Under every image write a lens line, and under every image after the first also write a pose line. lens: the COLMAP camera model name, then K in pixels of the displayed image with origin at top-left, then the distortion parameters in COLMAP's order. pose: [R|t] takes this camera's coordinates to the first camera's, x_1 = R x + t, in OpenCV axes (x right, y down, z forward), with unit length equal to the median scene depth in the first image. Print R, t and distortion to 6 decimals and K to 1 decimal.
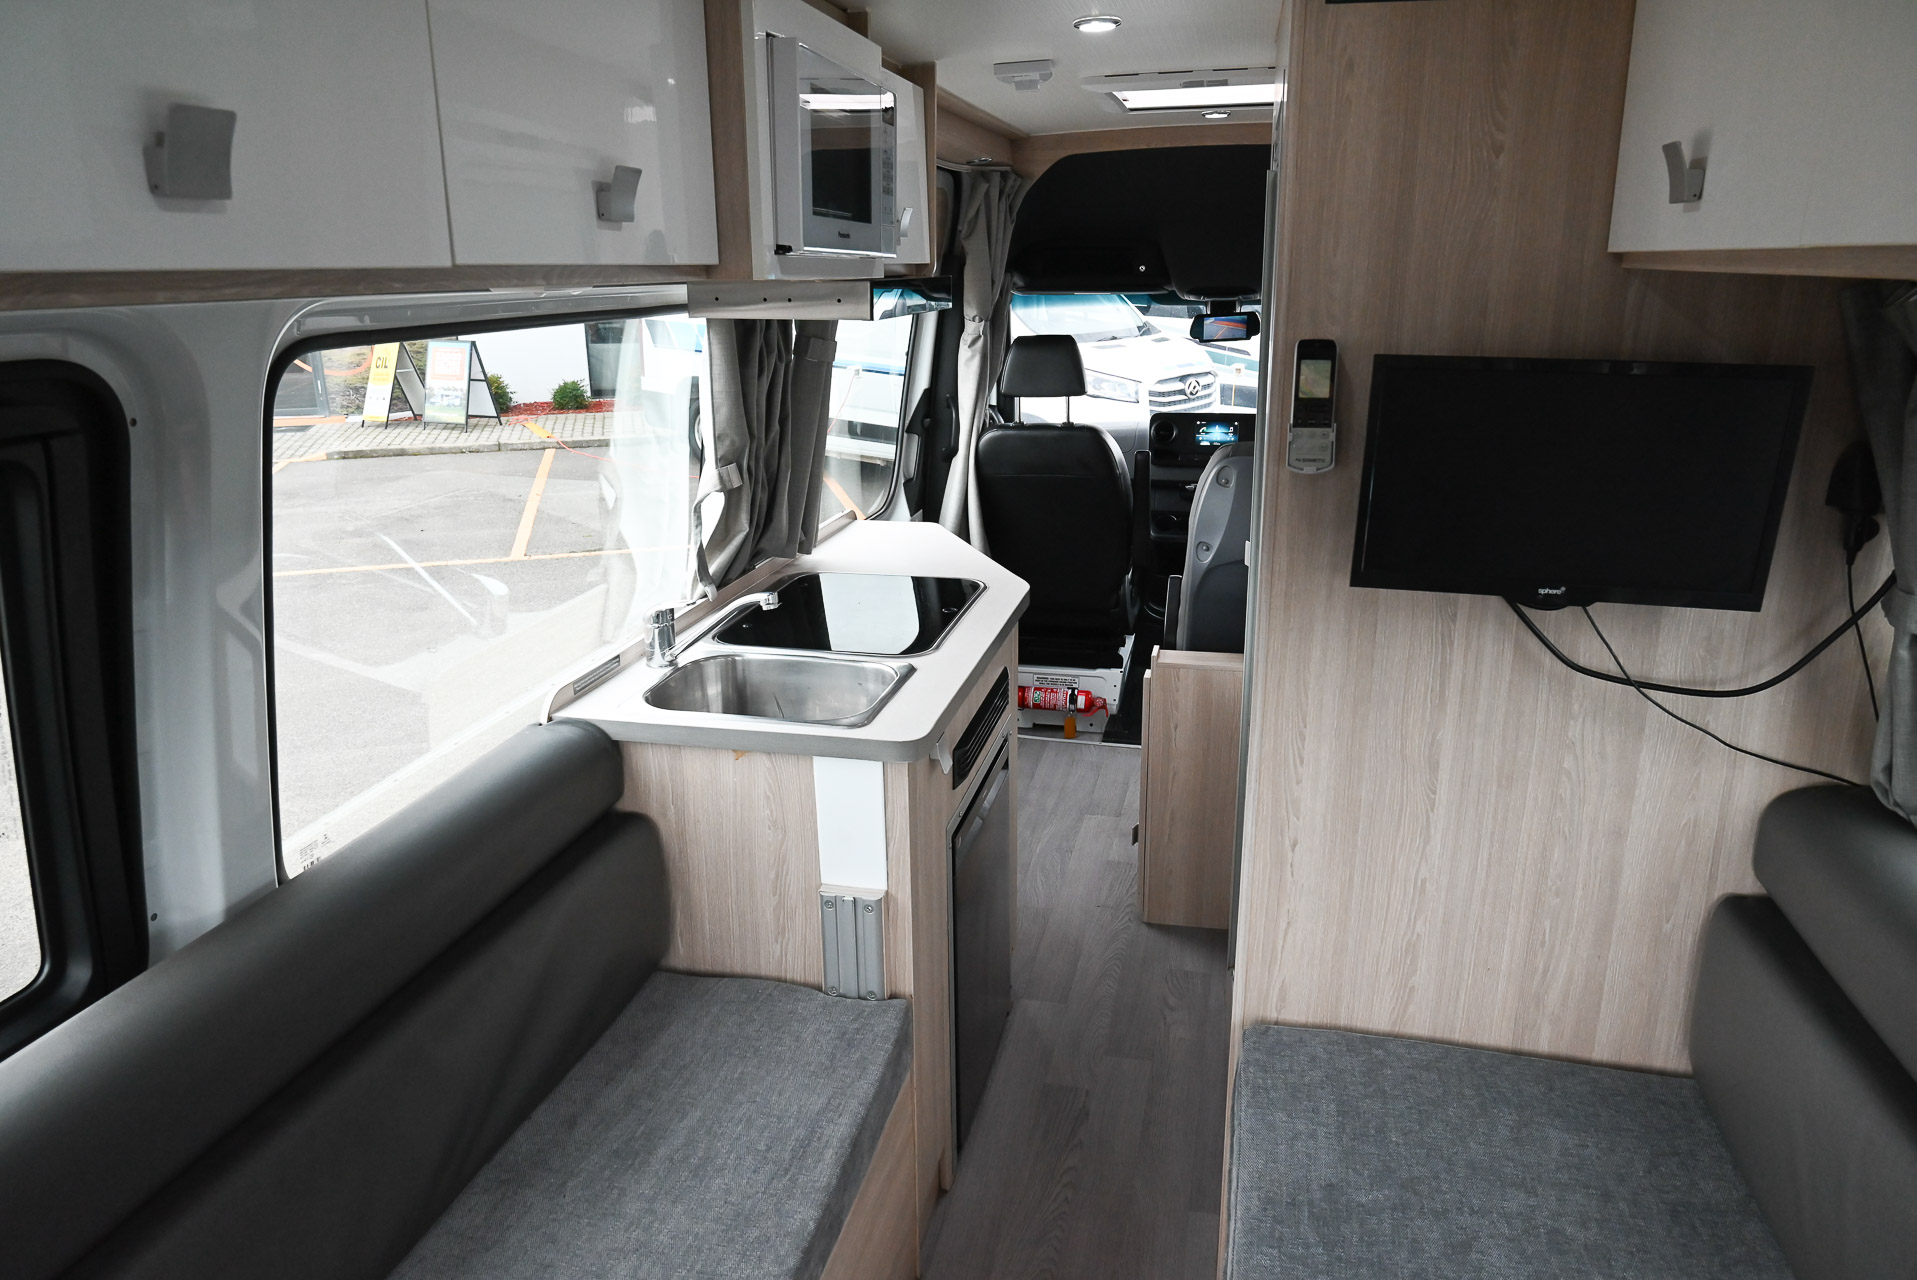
lens RADIAL K [[1286.0, 0, 958.5], [0, 1286.0, 640.0], [0, 0, 1]] dist [-0.008997, -0.002095]
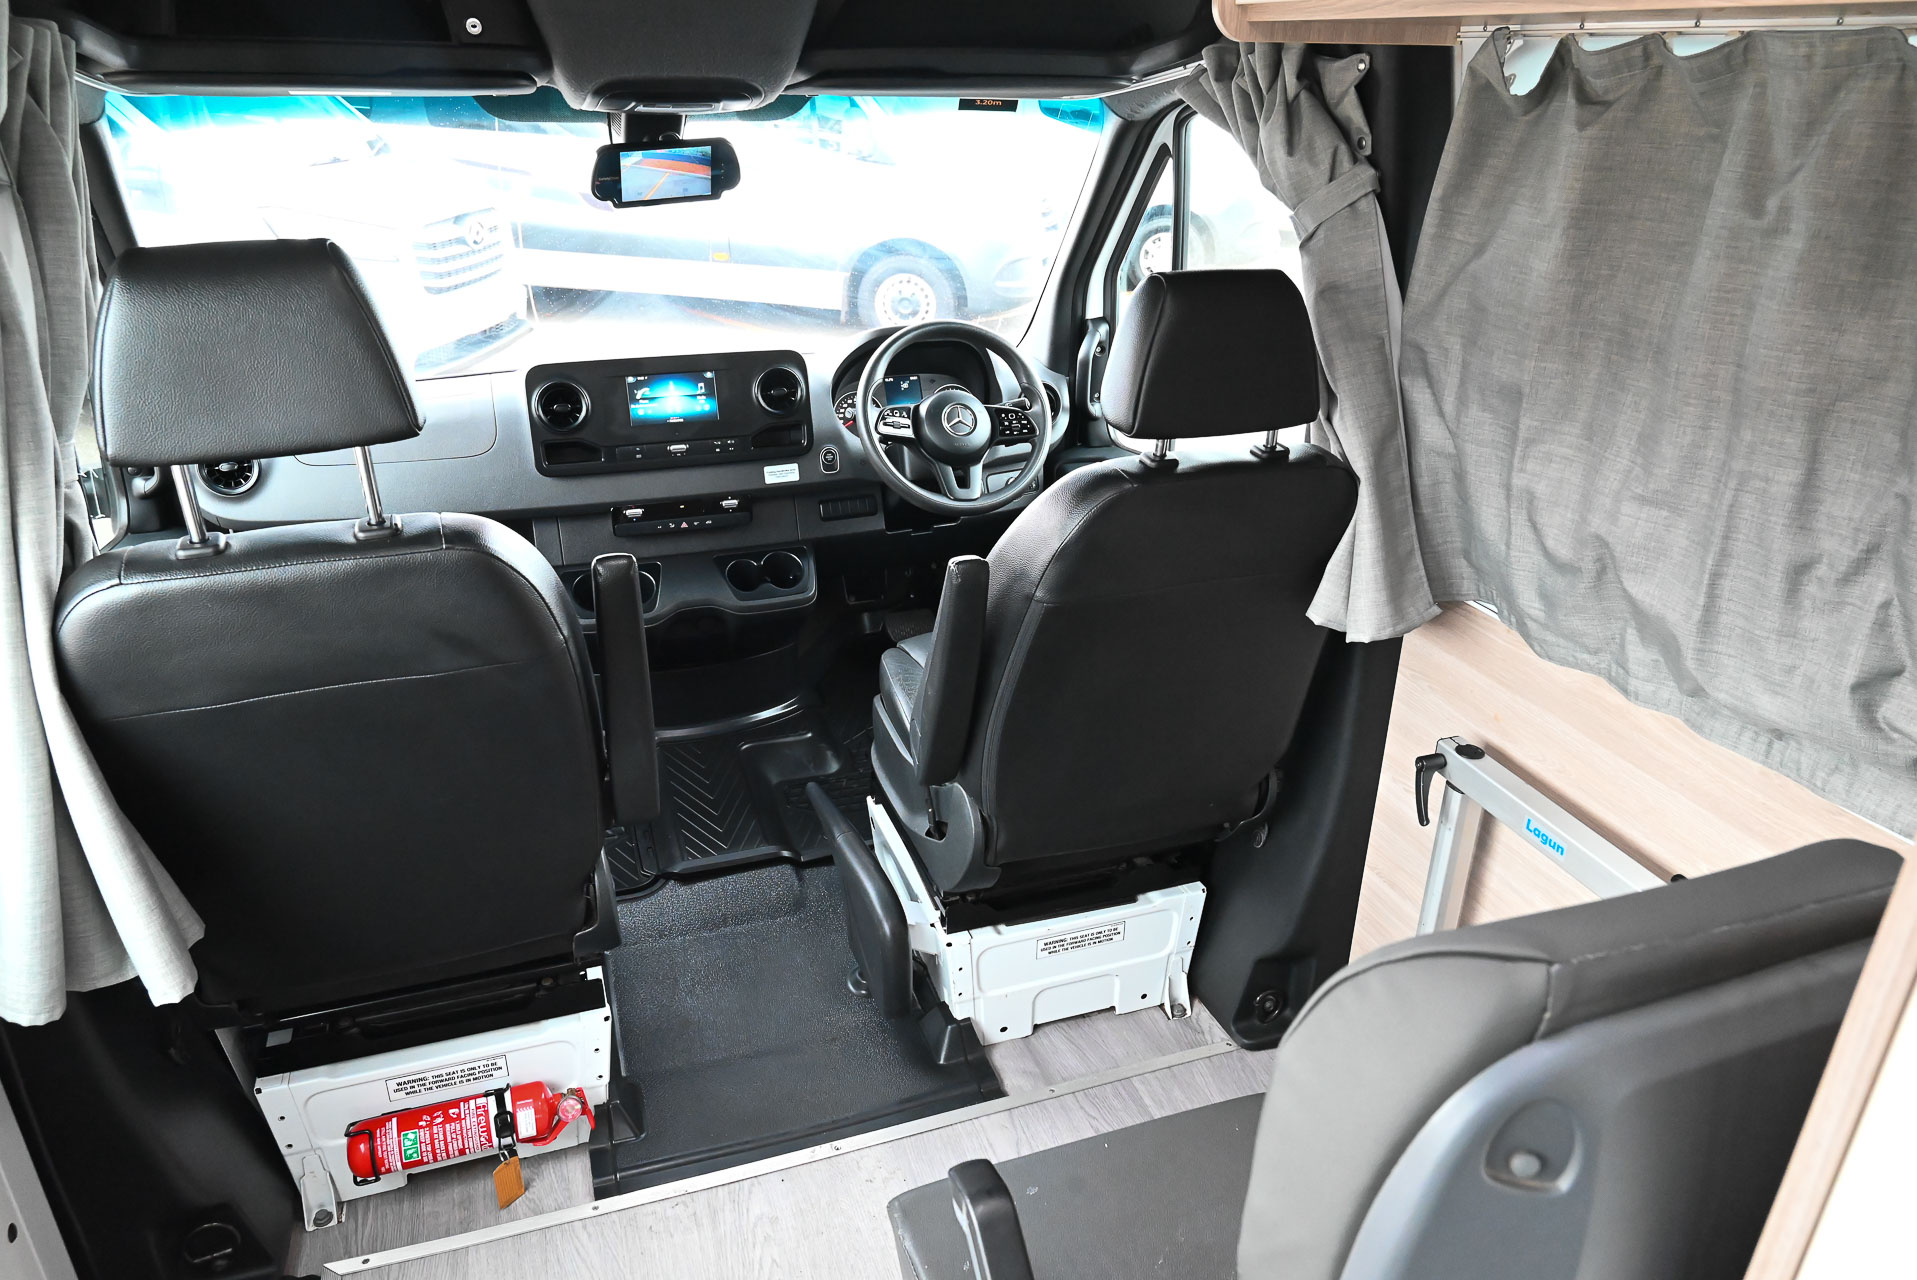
lens RADIAL K [[1286.0, 0, 958.5], [0, 1286.0, 640.0], [0, 0, 1]] dist [-0.008997, -0.002095]
pose [[0.848345, -0.198132, 0.490972, 0.100773], [0.128393, 0.976645, 0.172277, -0.390255], [-0.513639, -0.083113, 0.853971, 1.444021]]
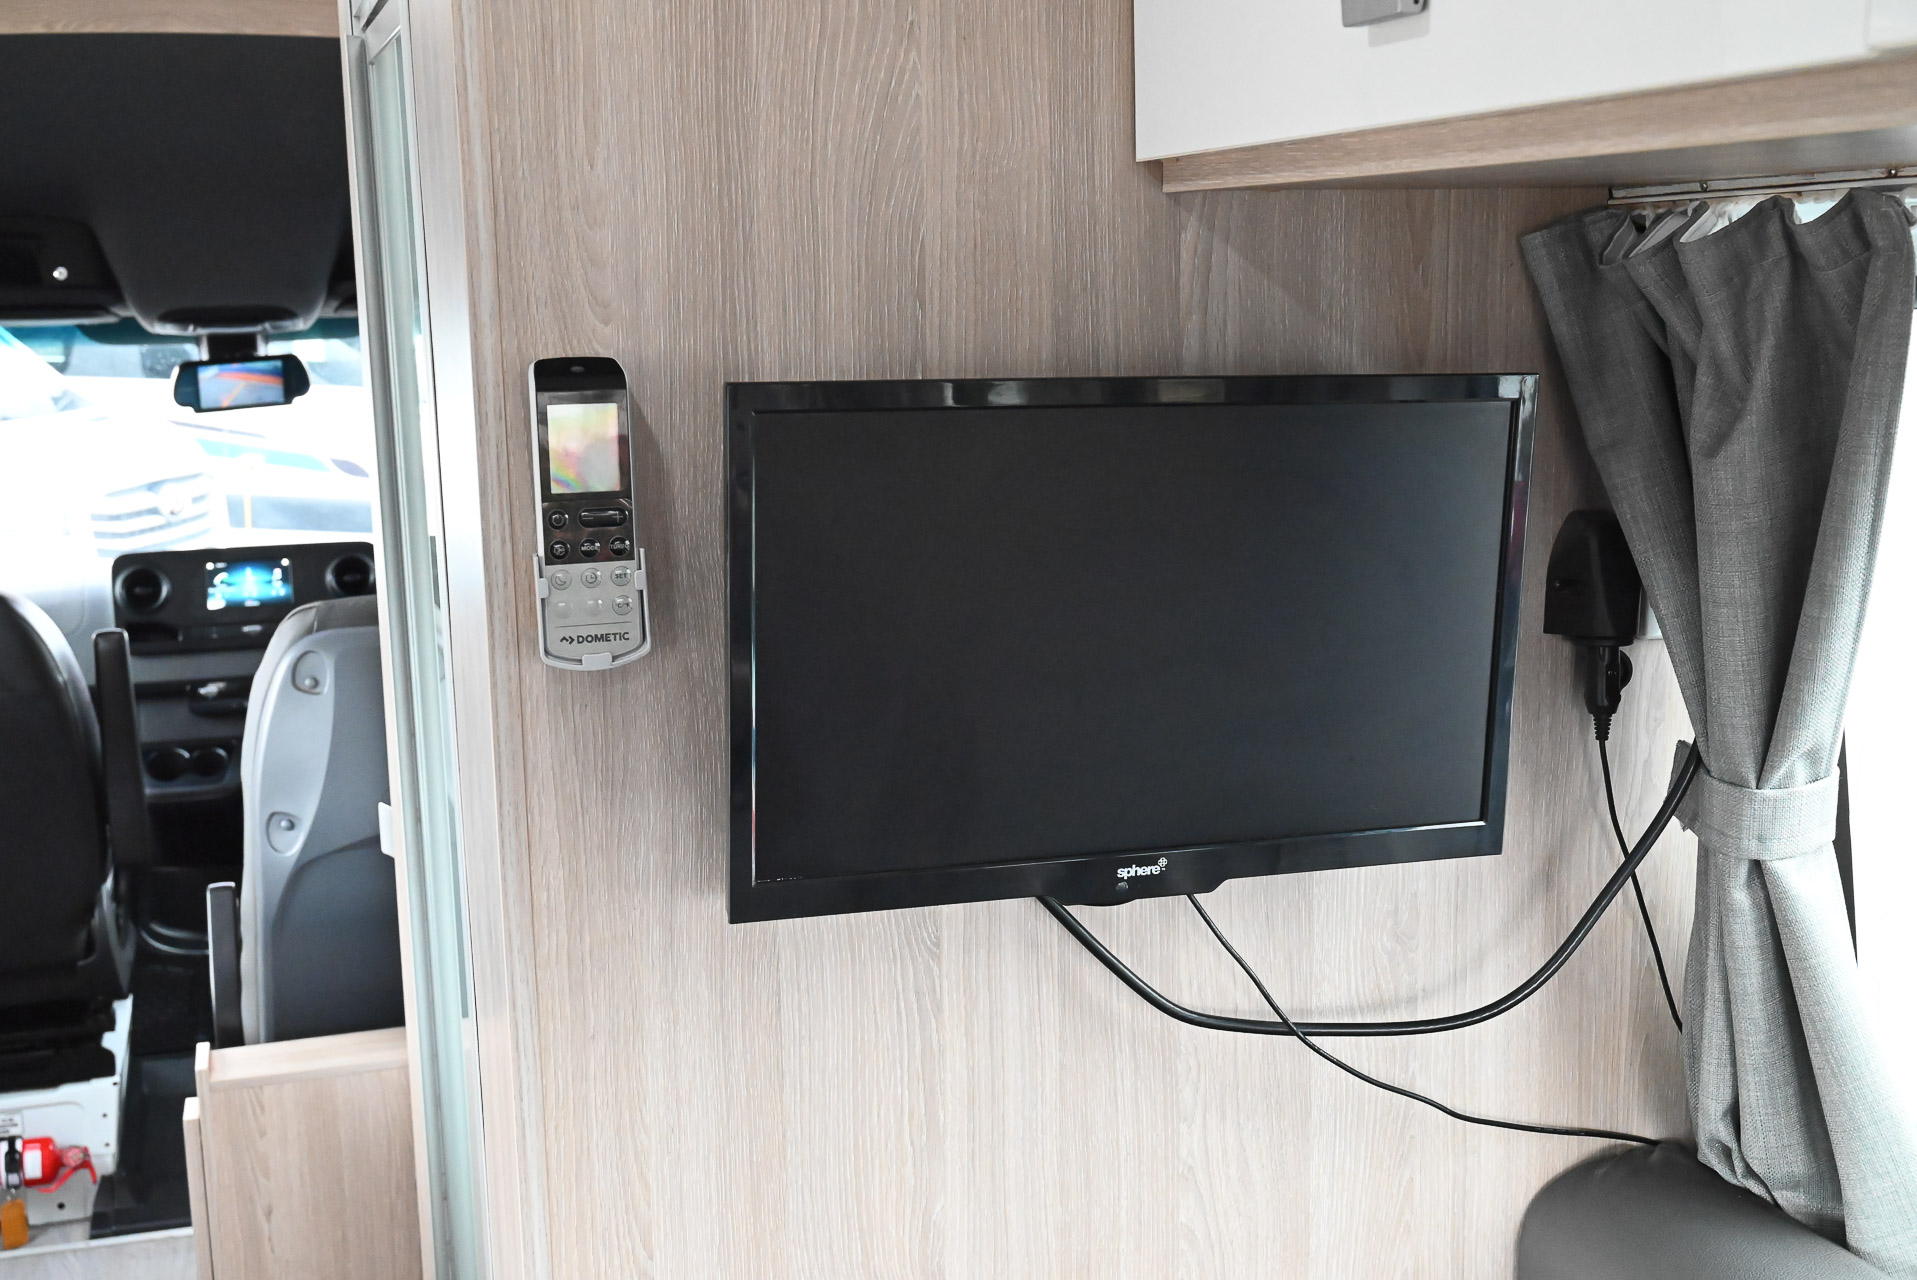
lens RADIAL K [[2164.5, 0, 958.5], [0, 2164.5, 640.0], [0, 0, 1]] dist [-0.011634, 0.011651]
pose [[0.860073, -0.092221, 0.501767, 0.017994], [0.154427, 0.984447, -0.083766, -0.055683], [-0.486237, 0.149531, 0.860938, 0.299902]]
